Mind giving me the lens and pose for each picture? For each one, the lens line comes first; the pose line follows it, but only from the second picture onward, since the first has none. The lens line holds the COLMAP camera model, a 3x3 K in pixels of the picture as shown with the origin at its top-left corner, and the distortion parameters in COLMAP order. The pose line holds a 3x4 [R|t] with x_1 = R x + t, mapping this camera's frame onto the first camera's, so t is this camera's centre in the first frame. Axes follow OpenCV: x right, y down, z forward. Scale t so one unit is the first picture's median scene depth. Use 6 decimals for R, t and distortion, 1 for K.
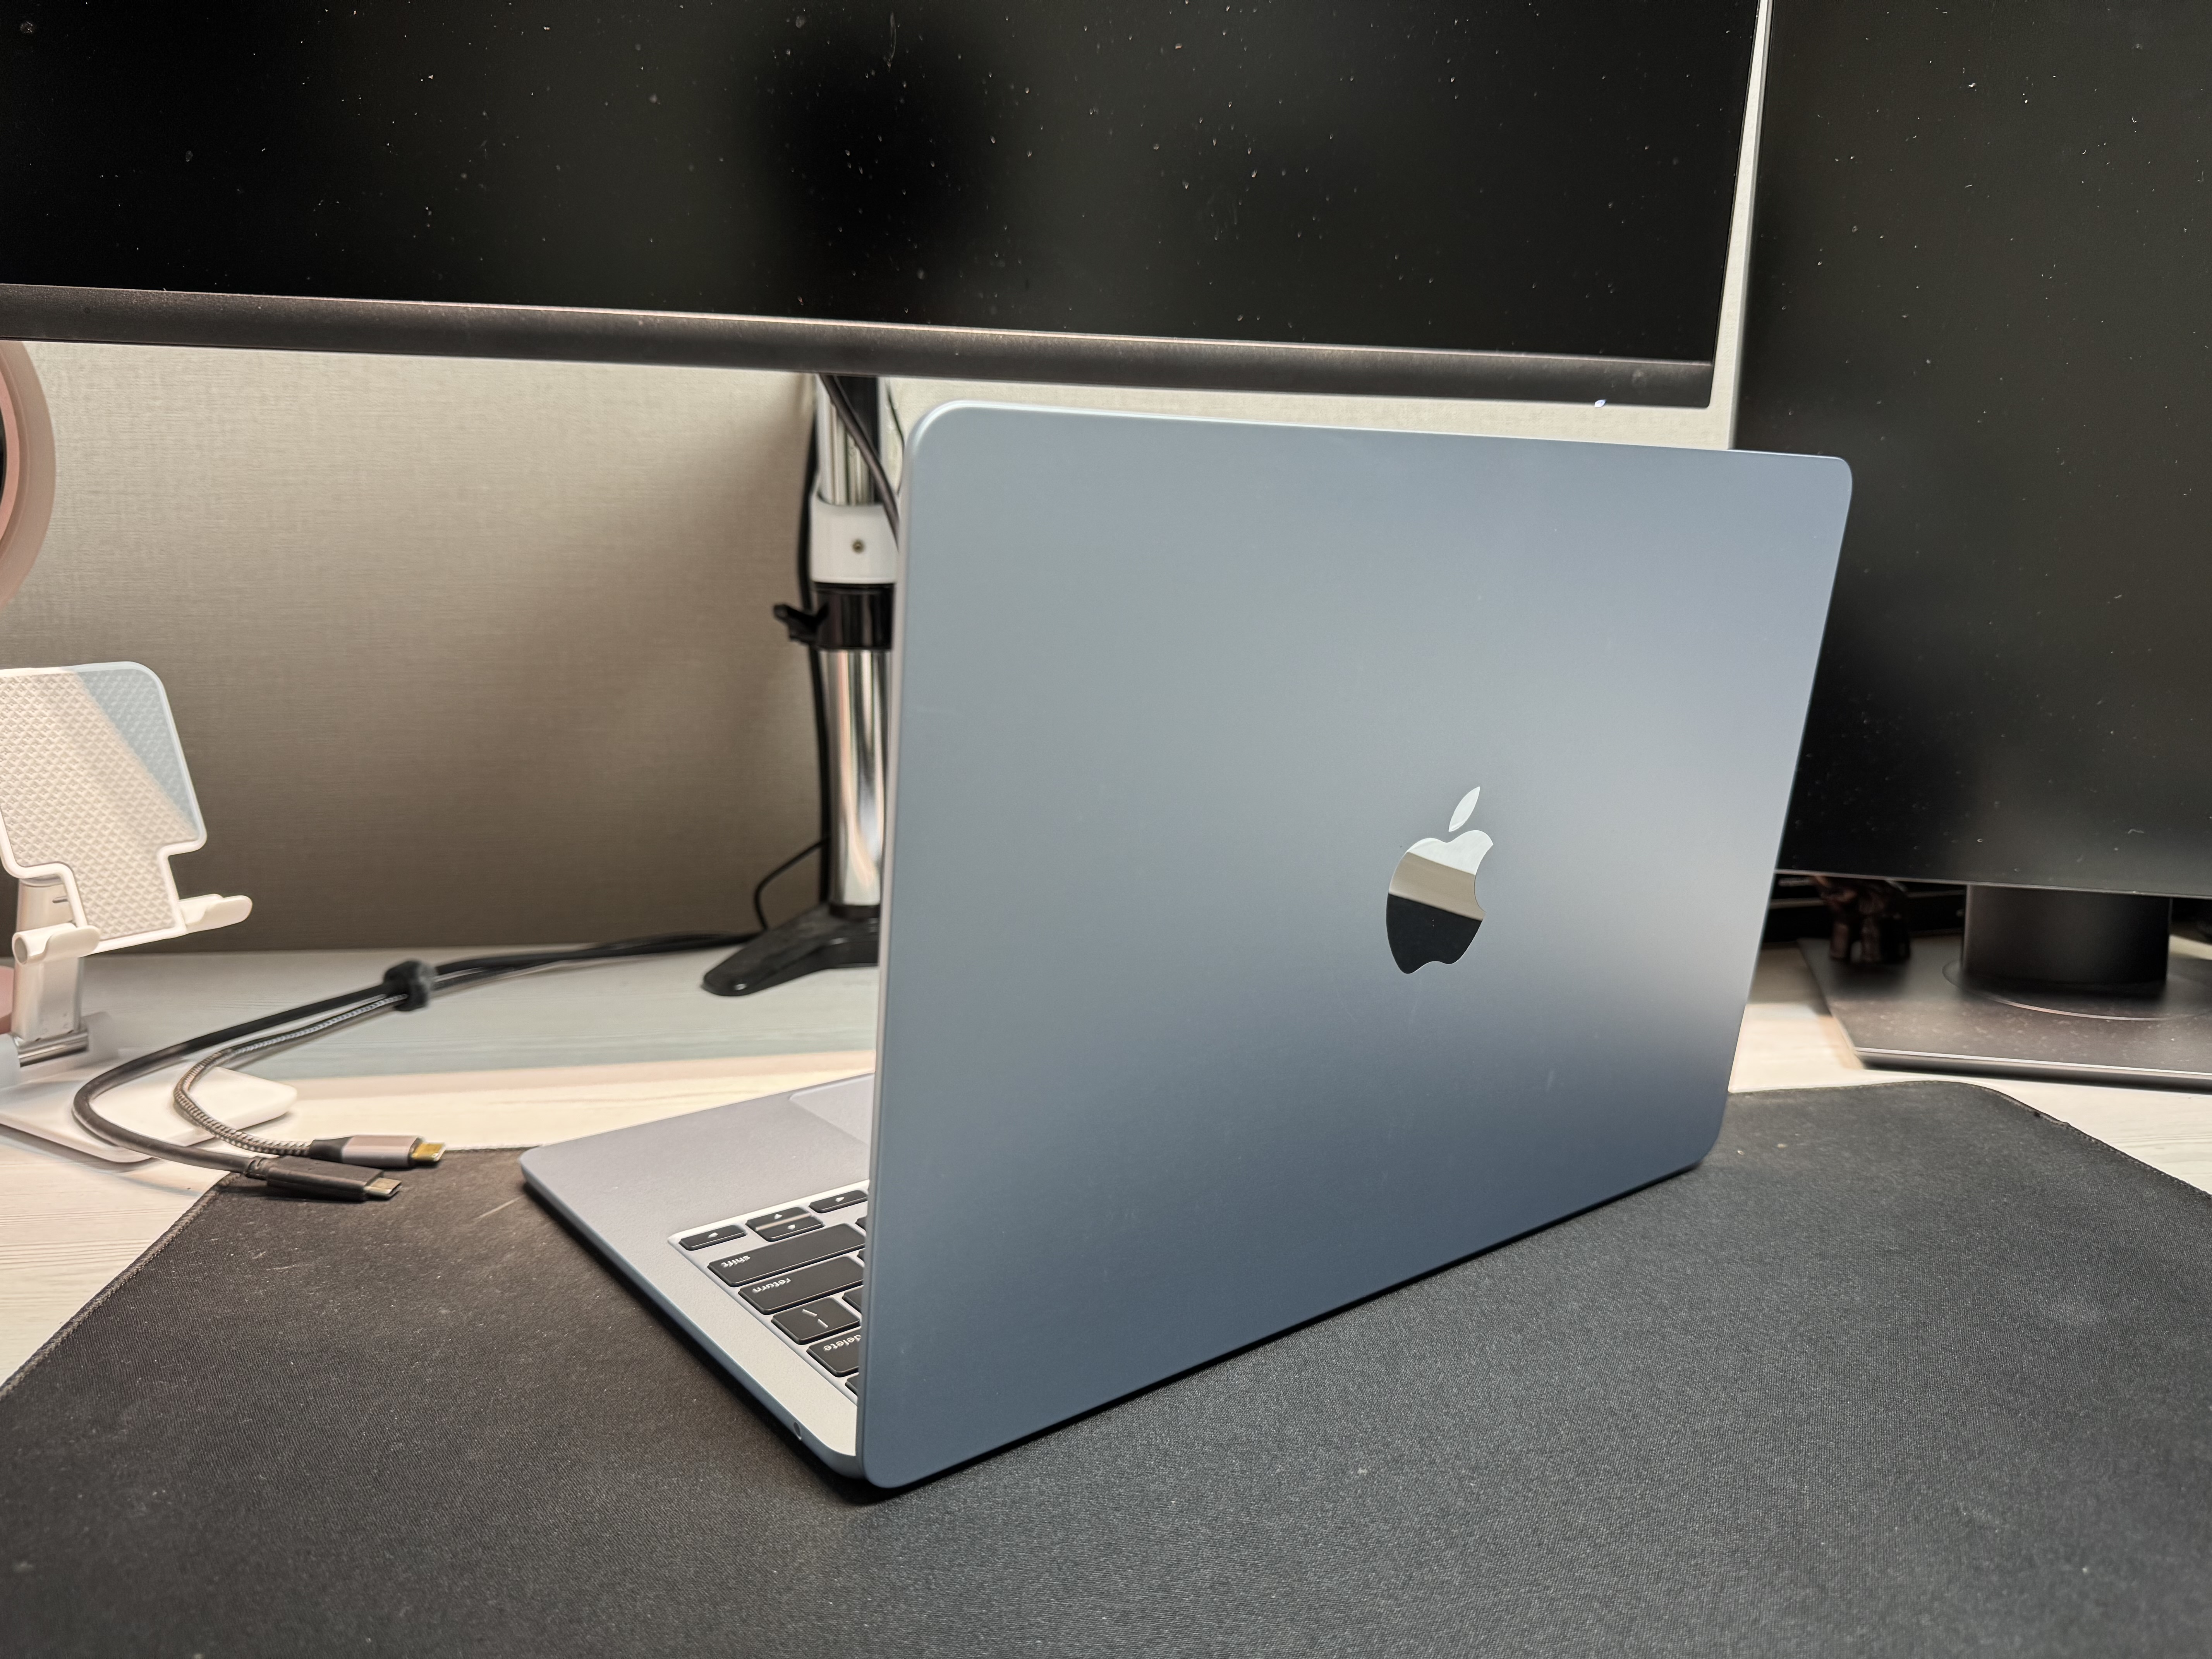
lens RADIAL K [[1550.5, 0, 1106.0], [0, 1550.5, 829.5], [0, 0, 1]] dist [0.001505, 0.003009]
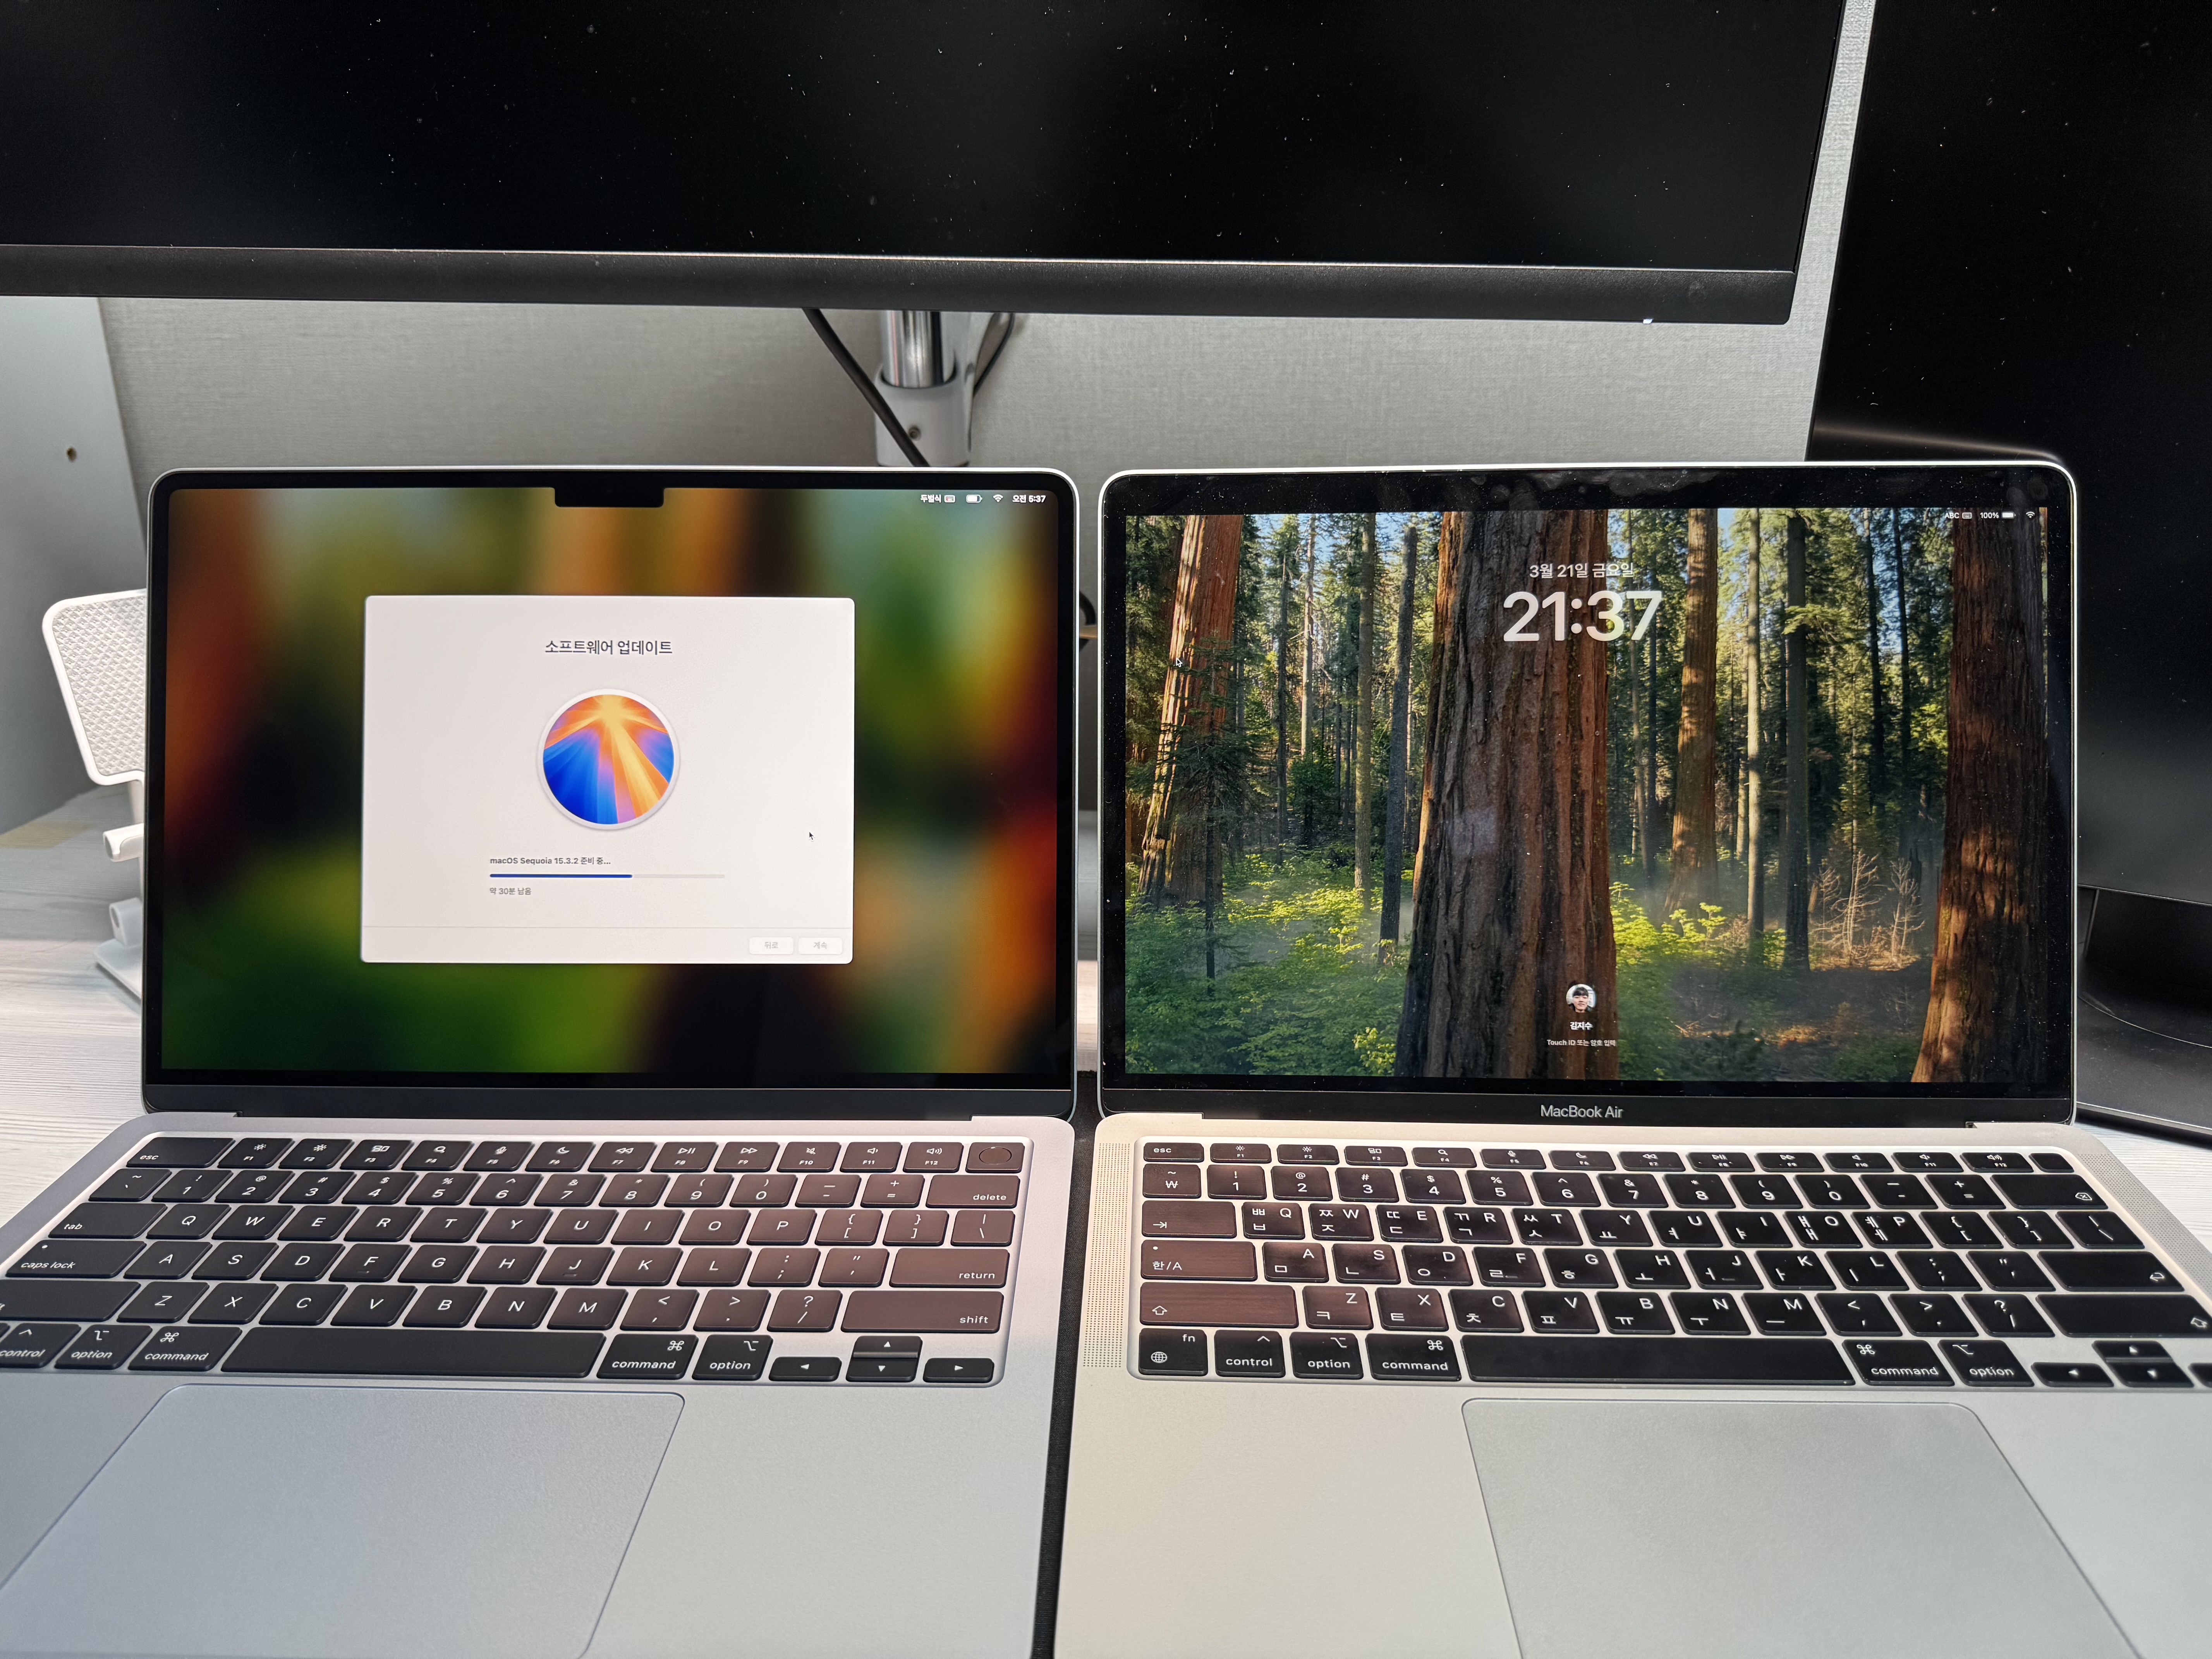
lens RADIAL K [[1550.5, 0, 1106.0], [0, 1550.5, 829.5], [0, 0, 1]] dist [0.001505, 0.003009]
pose [[0.974553, 0.070713, -0.212713, 0.235642], [-0.032670, 0.983614, 0.177303, -0.143660], [0.221765, -0.165842, 0.960894, 0.049774]]
